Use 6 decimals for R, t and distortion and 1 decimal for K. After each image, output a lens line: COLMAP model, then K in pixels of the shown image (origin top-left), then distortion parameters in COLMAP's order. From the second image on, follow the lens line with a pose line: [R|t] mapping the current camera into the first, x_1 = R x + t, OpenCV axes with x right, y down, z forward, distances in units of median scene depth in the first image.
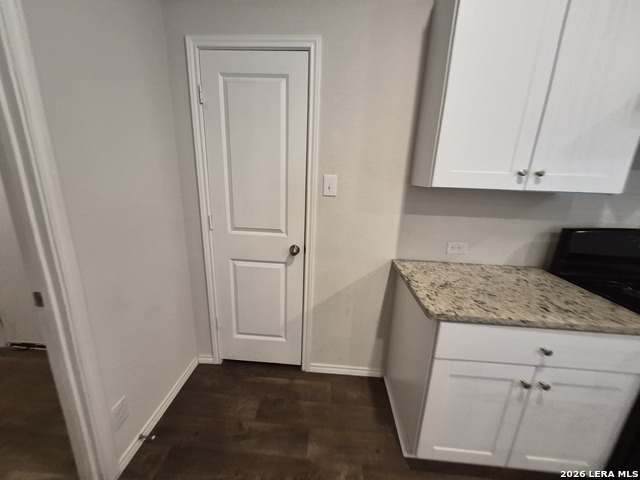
lens RADIAL K [[254.3, 0, 319.2], [0, 254.3, 241.7], [0, 0, 1]] dist [0.000529, 0.000910]
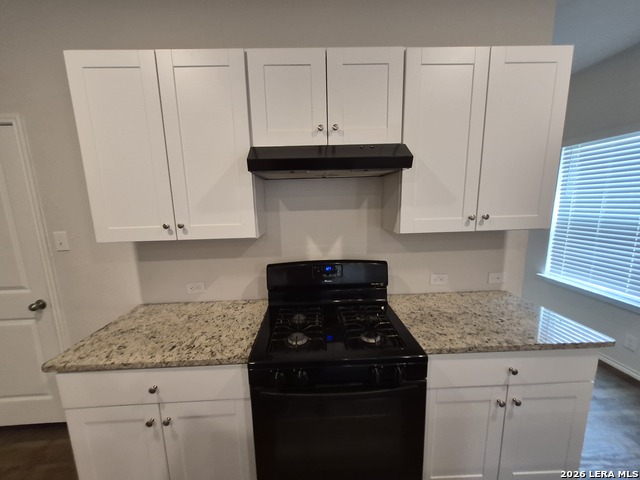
lens RADIAL K [[254.3, 0, 319.6], [0, 254.3, 240.8], [0, 0, 1]] dist [0.000529, 0.000910]
pose [[0.991760, -0.080631, 0.099552, 1.133161], [0.090433, 0.991046, -0.098234, -0.024448], [-0.090740, 0.106428, 0.990171, -0.164819]]
